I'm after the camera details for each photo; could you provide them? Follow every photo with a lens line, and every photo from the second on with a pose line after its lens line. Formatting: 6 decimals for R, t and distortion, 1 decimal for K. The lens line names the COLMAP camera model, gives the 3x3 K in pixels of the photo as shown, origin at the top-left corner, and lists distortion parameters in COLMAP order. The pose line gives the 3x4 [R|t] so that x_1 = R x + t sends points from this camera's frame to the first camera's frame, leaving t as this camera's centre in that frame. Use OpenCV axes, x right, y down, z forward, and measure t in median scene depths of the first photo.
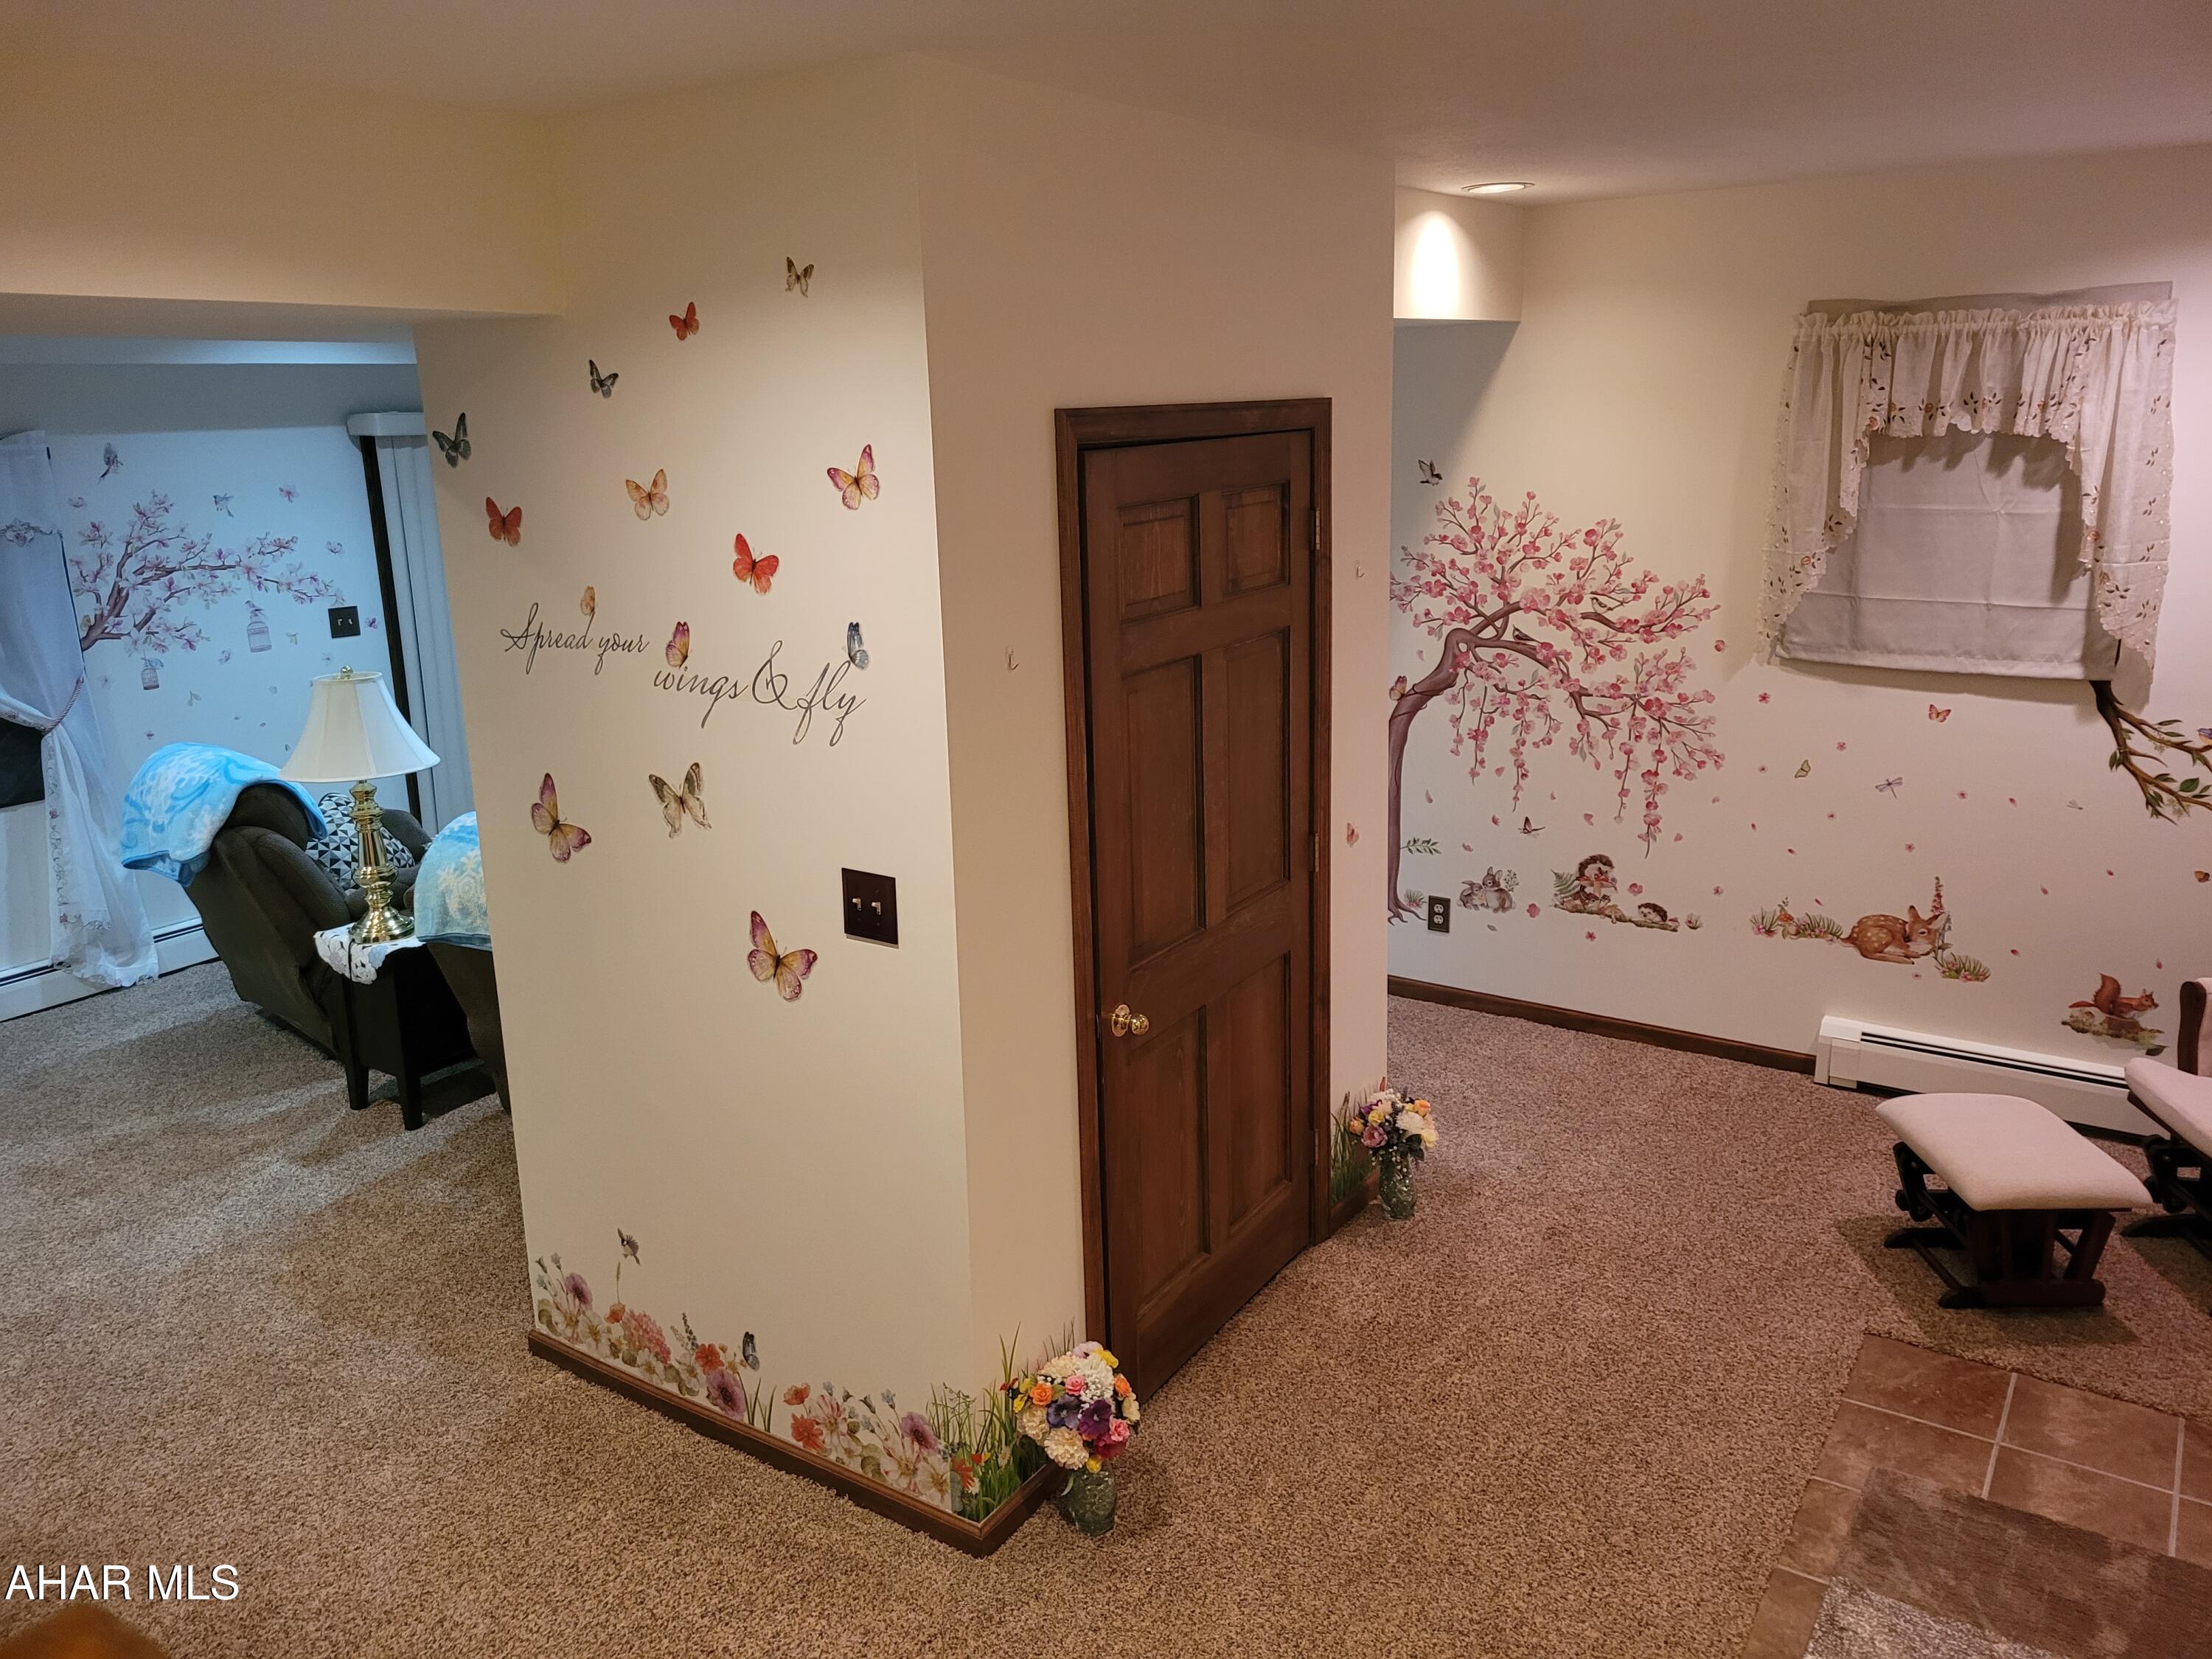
lens RADIAL K [[1669.6, 0, 1120.1], [0, 1669.6, 800.7], [0, 0, 1]] dist [0.066466, -0.061772]
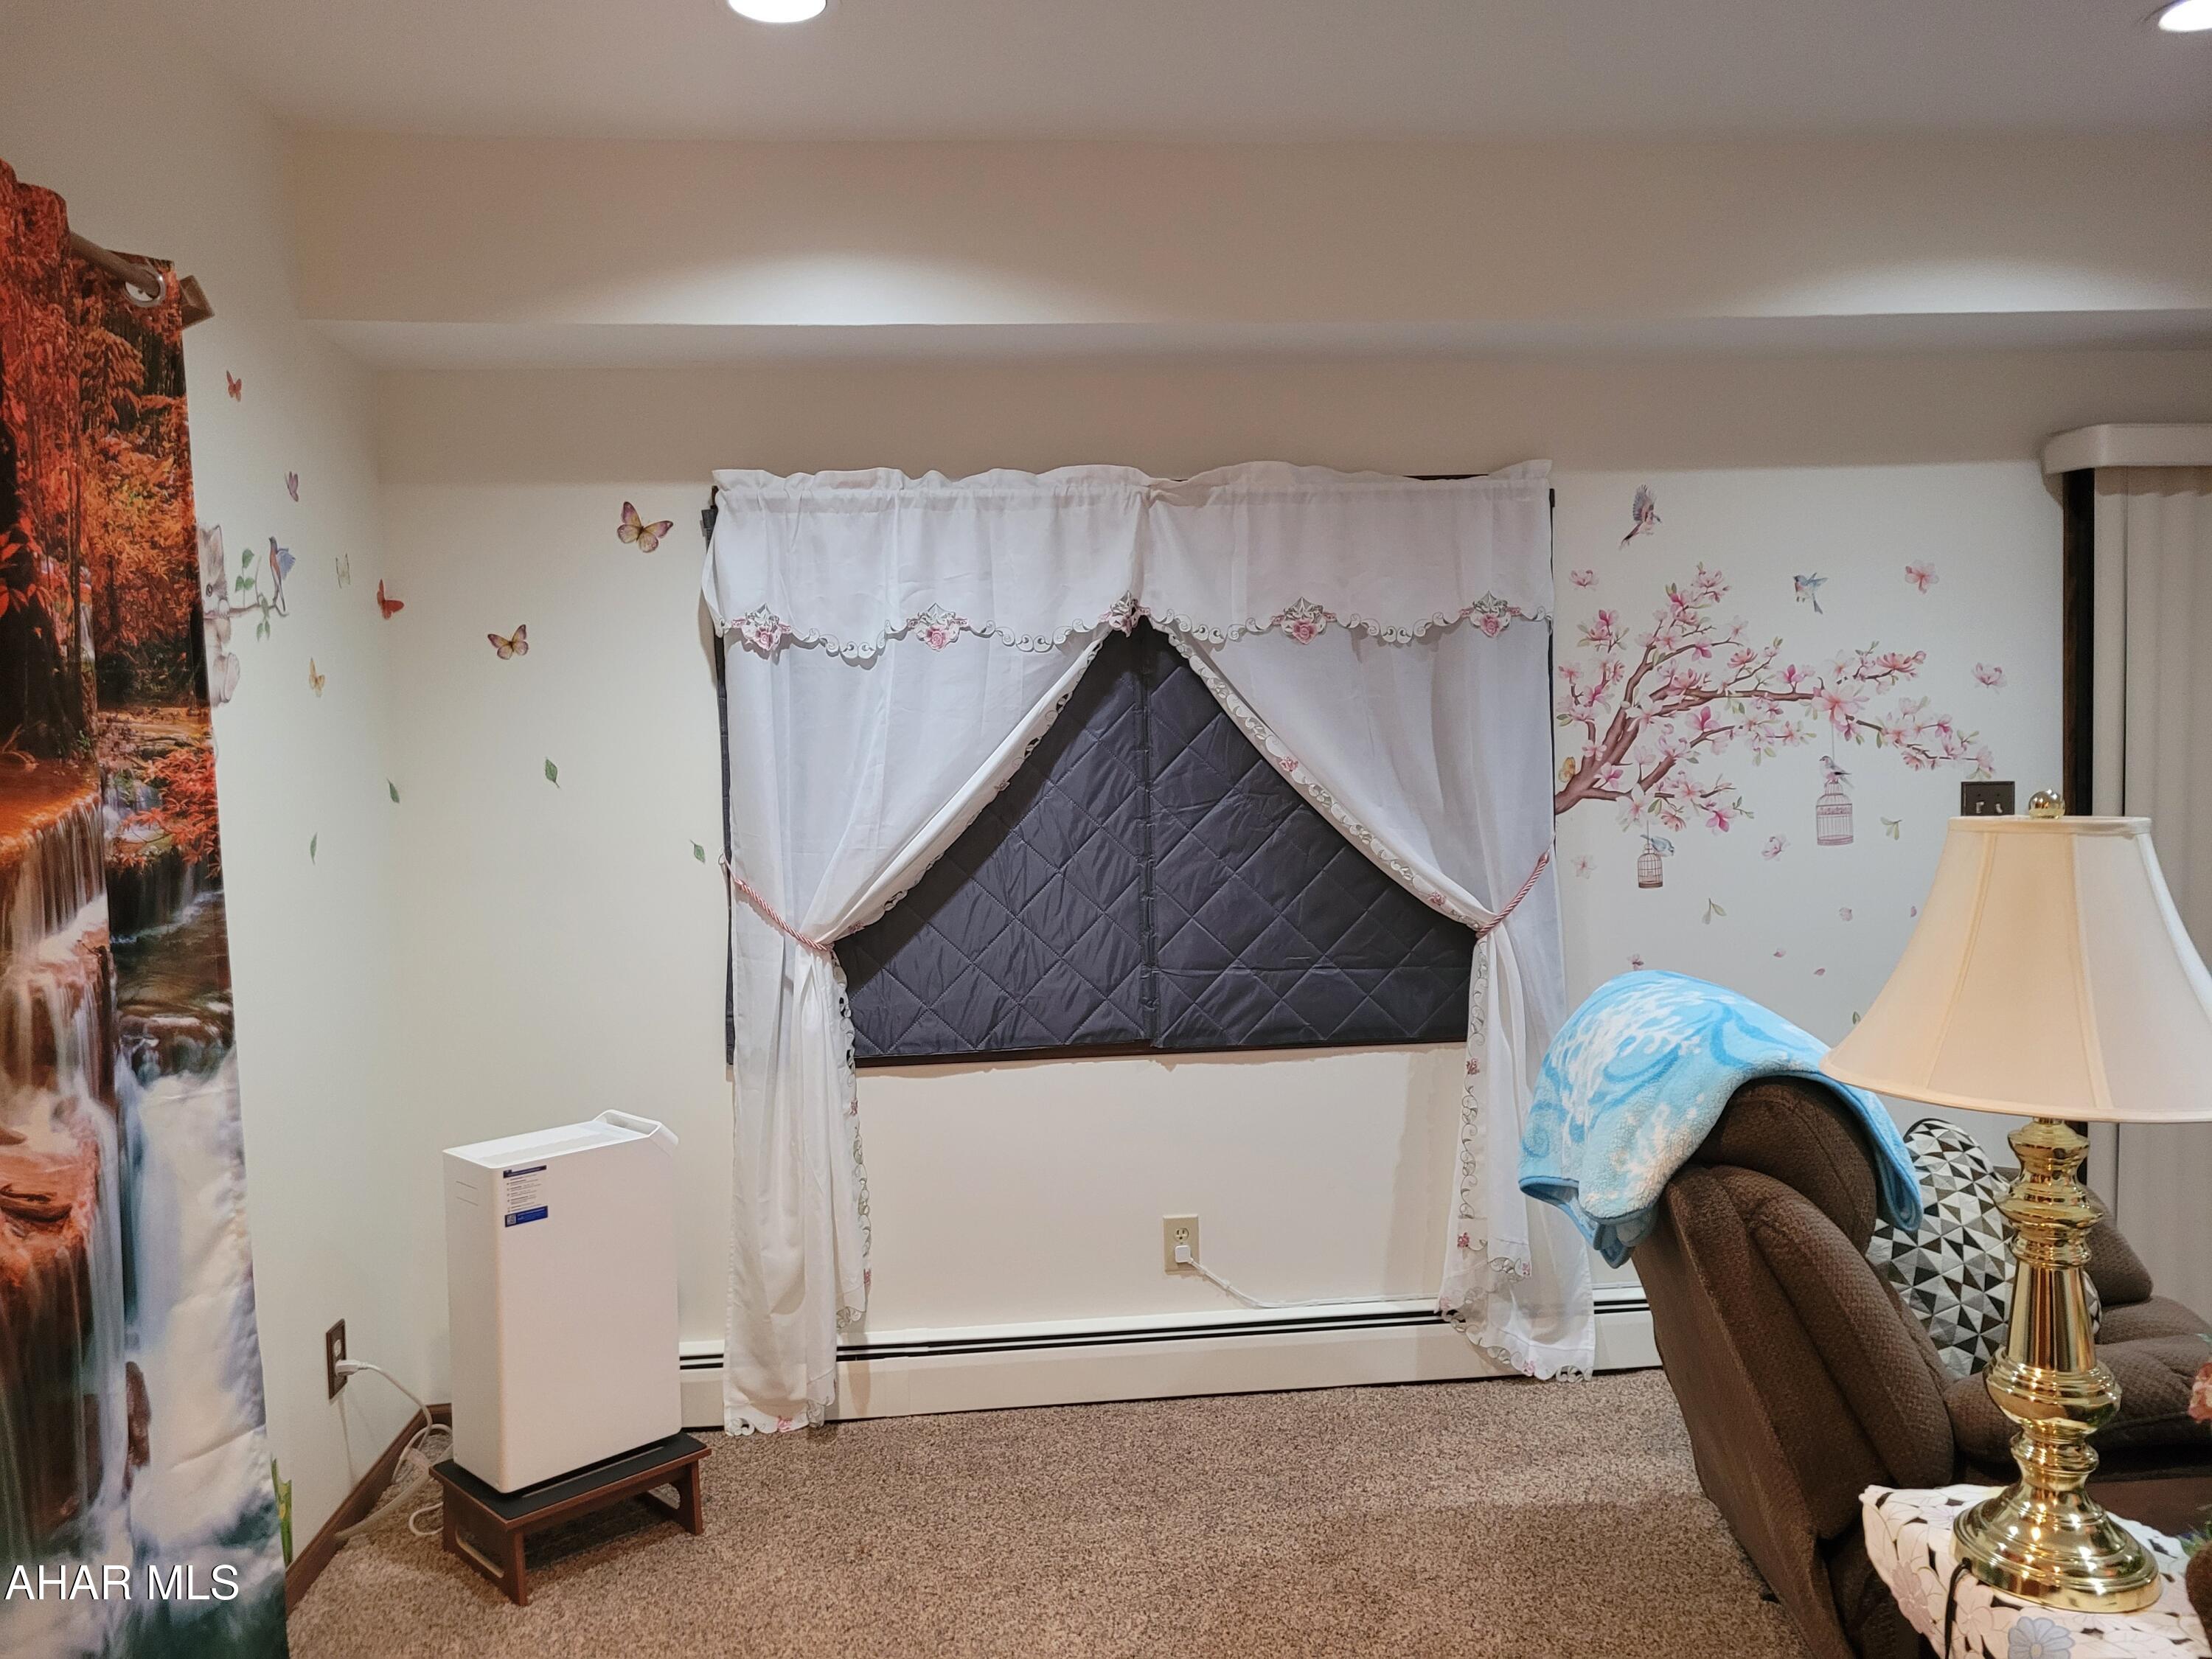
lens RADIAL K [[1669.6, 0, 1120.1], [0, 1669.6, 800.7], [0, 0, 1]] dist [0.066466, -0.061772]
pose [[0.636969, 0.040628, -0.769818, -0.243835], [-0.175156, 0.980119, -0.093201, -0.007719], [0.750727, 0.194204, 0.631421, 0.497619]]
